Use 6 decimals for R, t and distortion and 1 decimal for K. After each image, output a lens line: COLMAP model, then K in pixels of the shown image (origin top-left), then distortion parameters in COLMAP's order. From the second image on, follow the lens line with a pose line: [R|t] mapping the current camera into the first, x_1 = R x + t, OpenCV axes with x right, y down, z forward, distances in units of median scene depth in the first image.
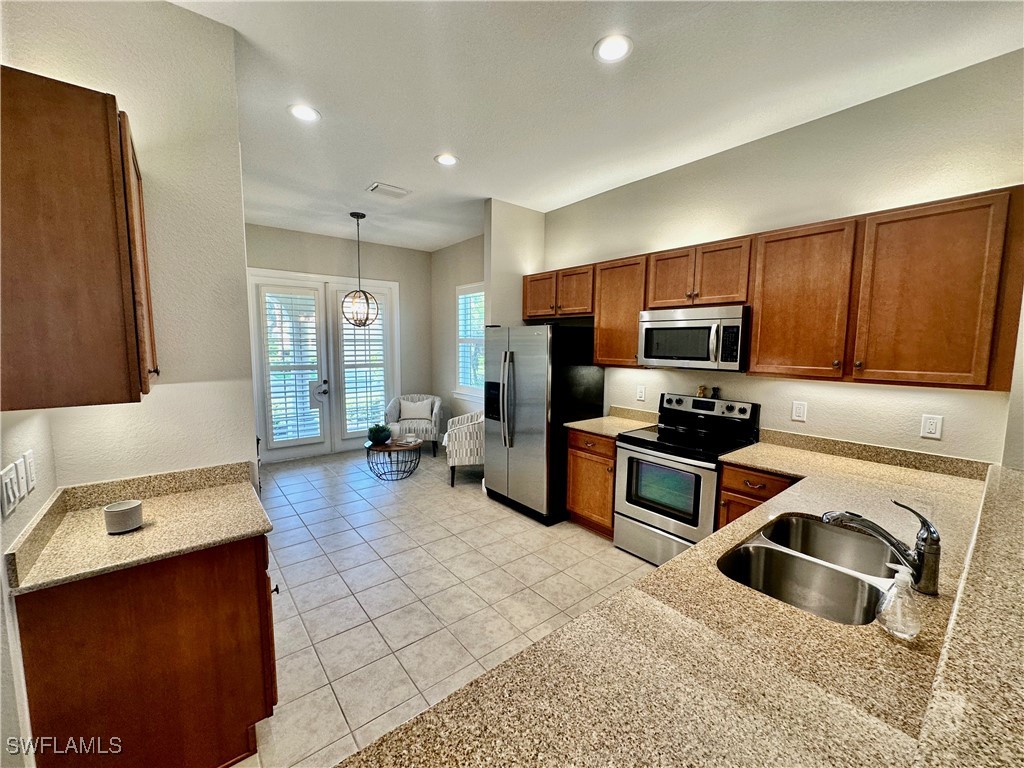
lens RADIAL K [[409.4, 0, 508.6], [0, 409.4, 383.6], [0, 0, 1]] dist [-0.003956, -0.000487]
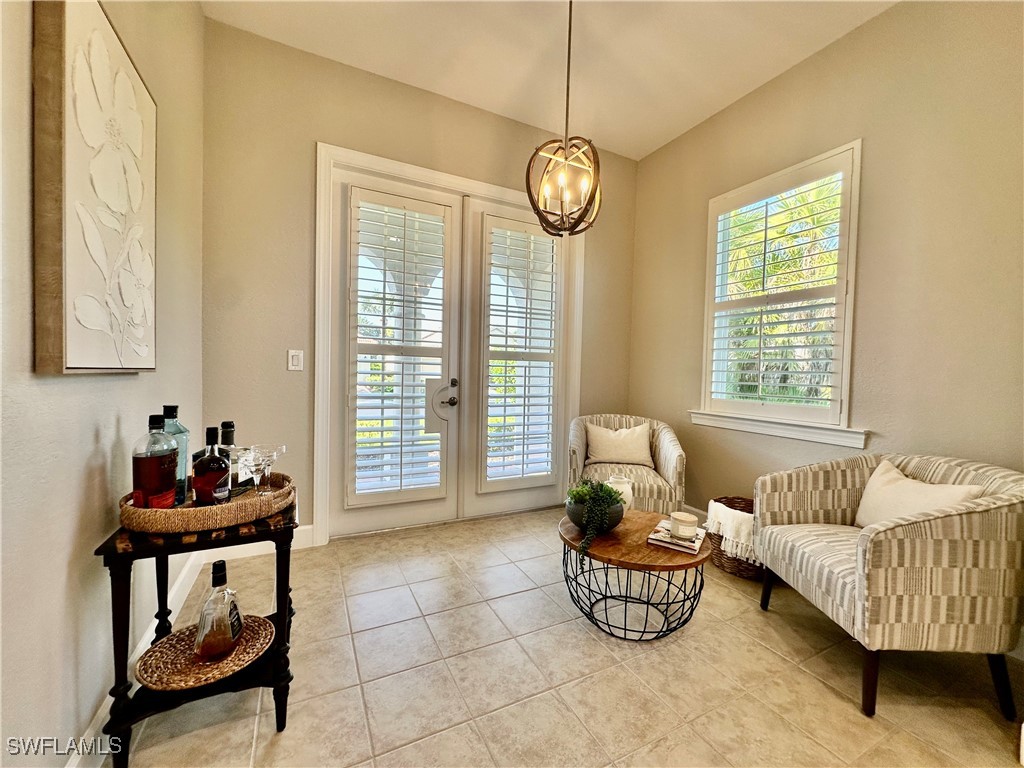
lens RADIAL K [[409.4, 0, 506.6], [0, 409.4, 383.9], [0, 0, 1]] dist [-0.003956, -0.000487]
pose [[0.976885, 0.022951, -0.212530, -0.321502], [-0.038370, 0.996899, -0.068710, 0.037107], [0.210294, 0.075276, 0.974736, 0.597189]]
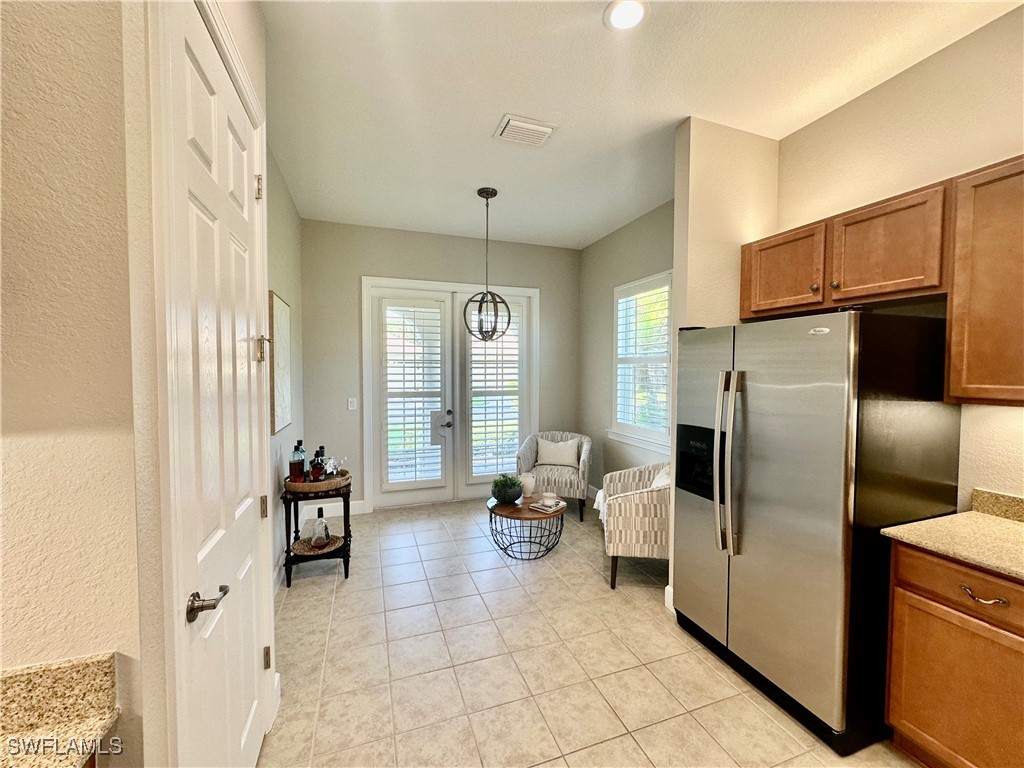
lens RADIAL K [[409.4, 0, 508.0], [0, 409.4, 384.2], [0, 0, 1]] dist [-0.003956, -0.000487]
pose [[0.942441, 0.006521, -0.334308, -0.076706], [-0.028563, 0.997725, -0.061059, -0.016678], [0.333149, 0.067094, 0.940484, 0.316241]]
